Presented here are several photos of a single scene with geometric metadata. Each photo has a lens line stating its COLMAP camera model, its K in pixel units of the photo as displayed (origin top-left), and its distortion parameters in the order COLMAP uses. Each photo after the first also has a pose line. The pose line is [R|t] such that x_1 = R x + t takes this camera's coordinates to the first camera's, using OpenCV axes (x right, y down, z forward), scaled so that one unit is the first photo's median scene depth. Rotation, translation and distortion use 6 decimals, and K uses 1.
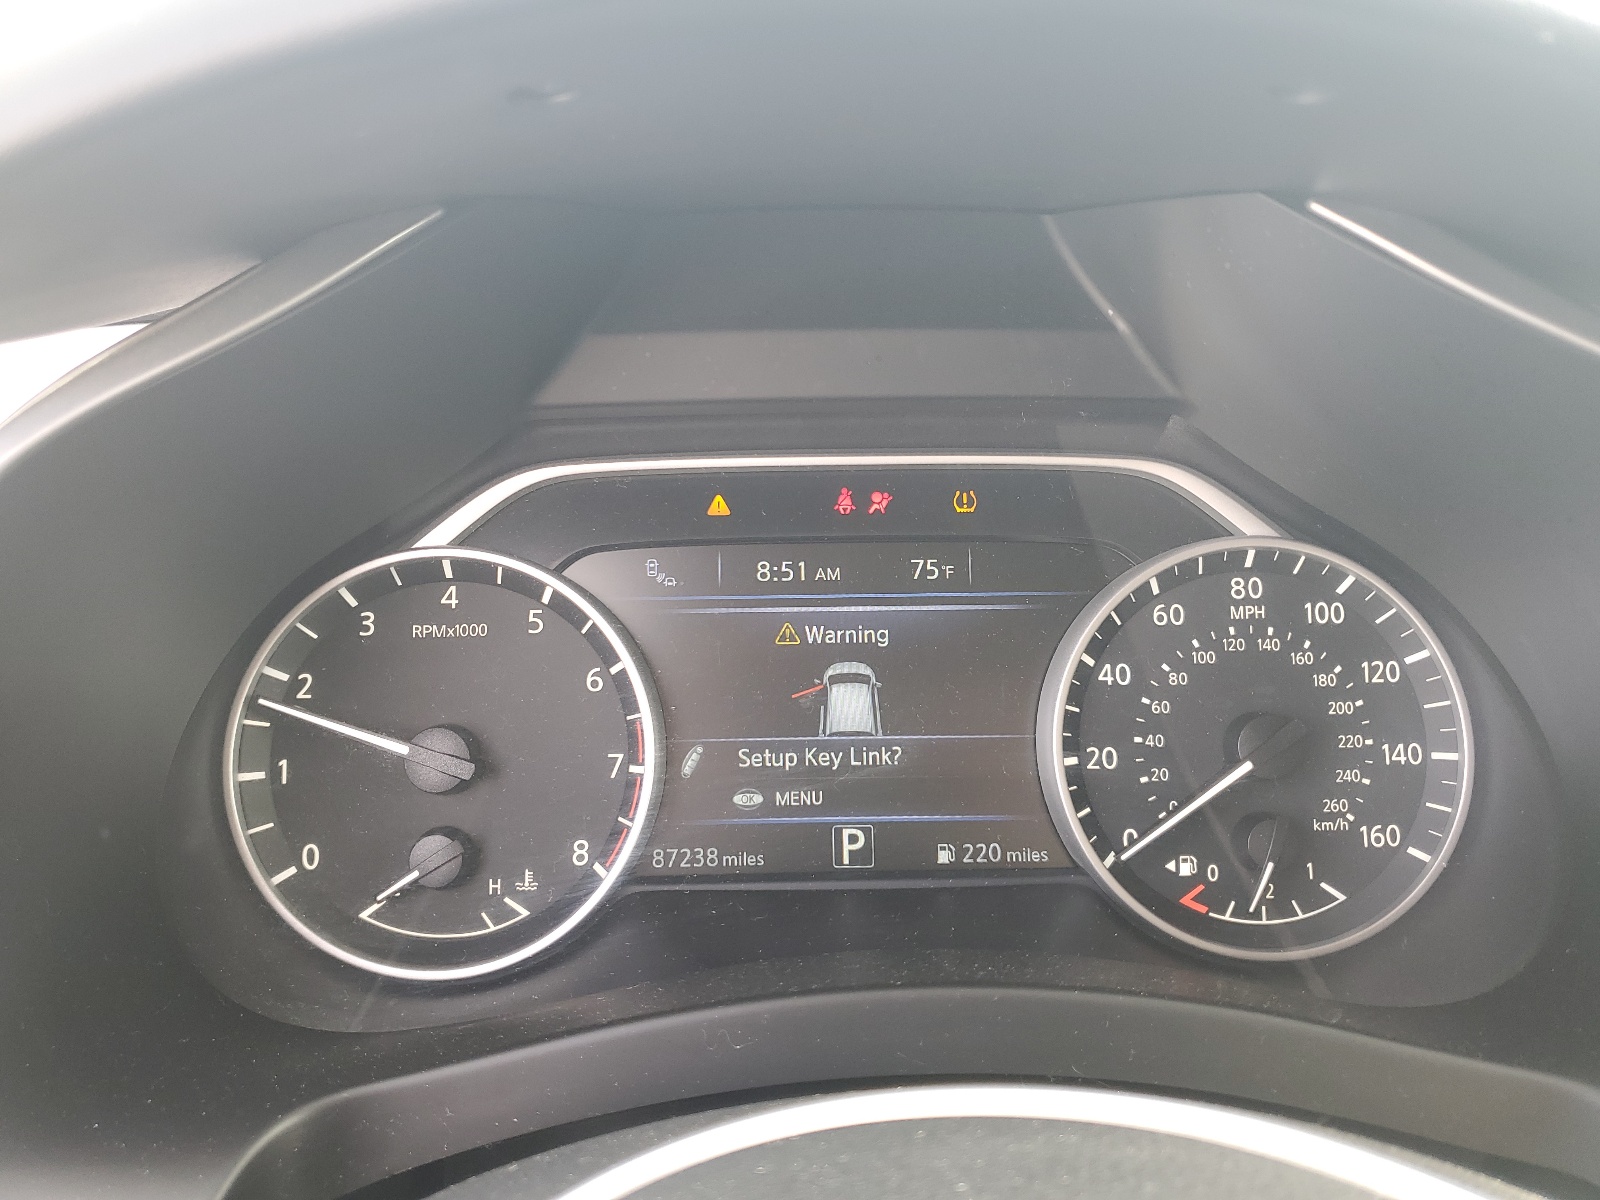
lens RADIAL K [[1208.5, 0, 800.3], [0, 1208.5, 601.5], [0, 0, 1]] dist [0.008155, 0.002065]
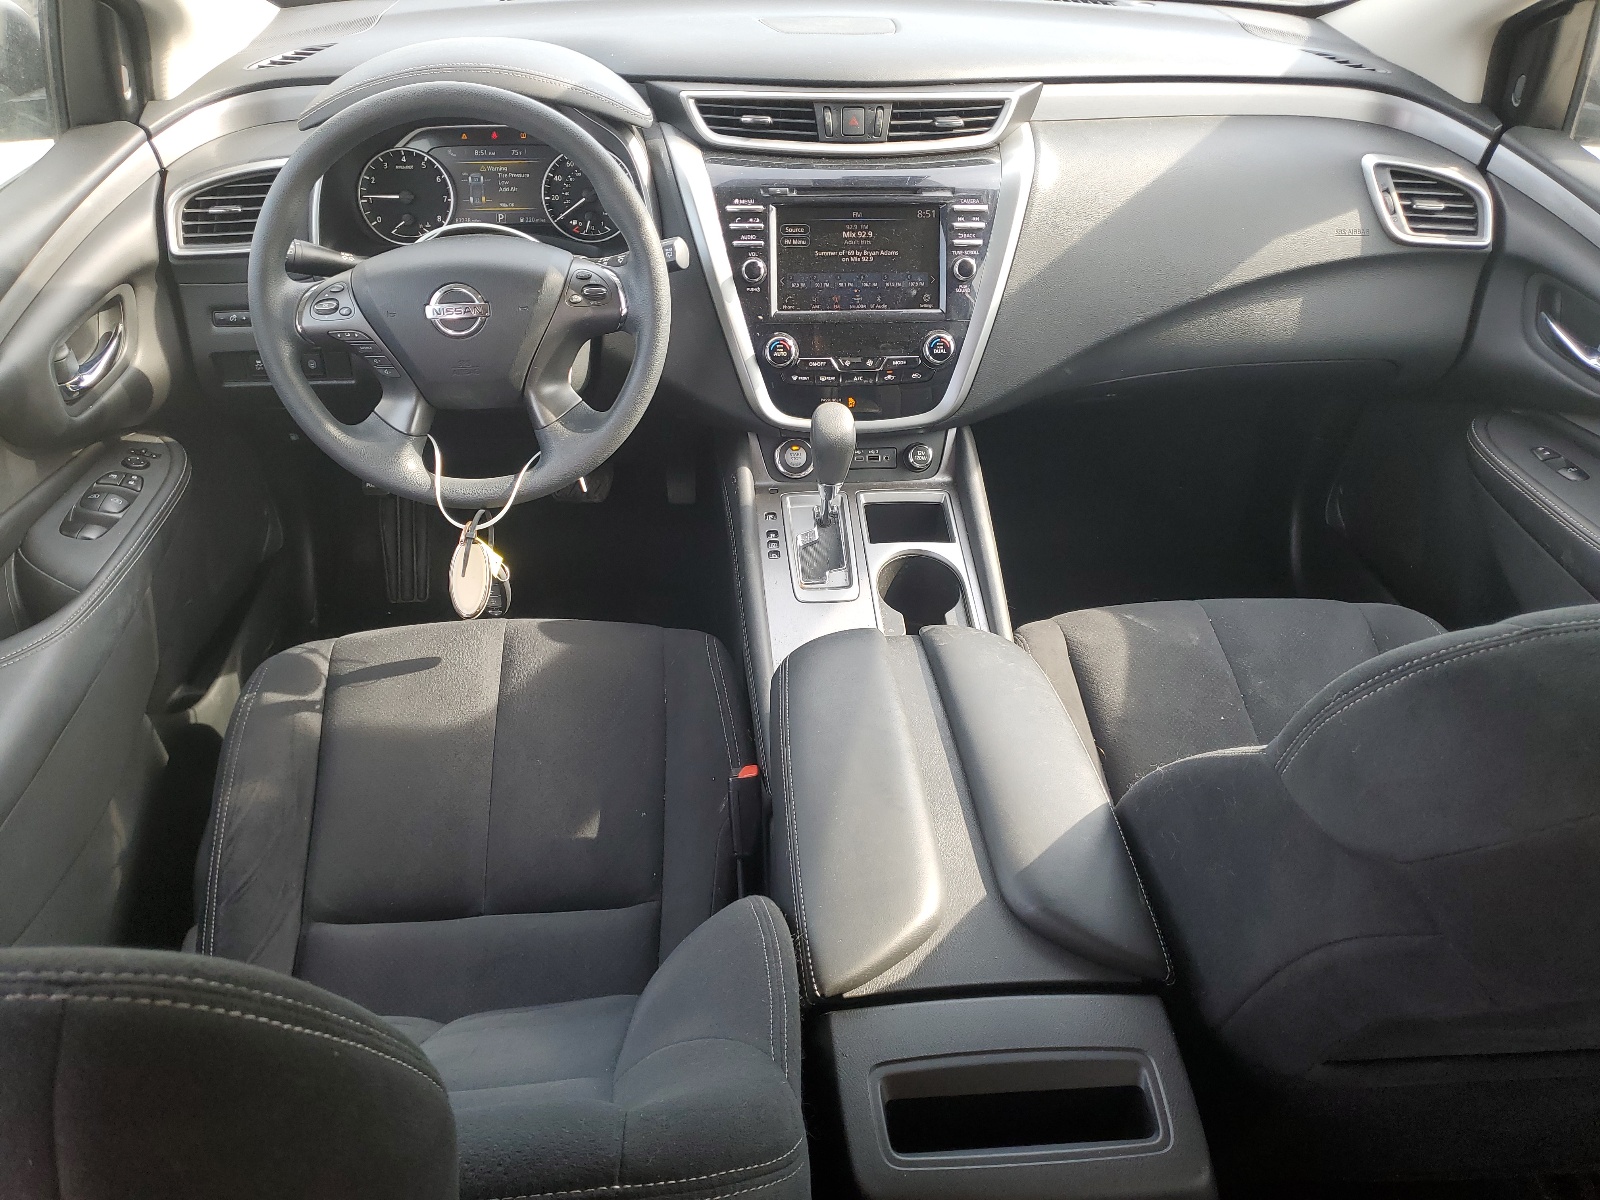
lens RADIAL K [[1208.5, 0, 800.2], [0, 1208.5, 601.2], [0, 0, 1]] dist [0.008155, 0.002065]
pose [[0.996625, -0.026149, 0.077811, 0.780107], [-0.003279, 0.934470, 0.356027, -0.075826], [-0.082022, -0.355081, 0.931230, -3.863549]]
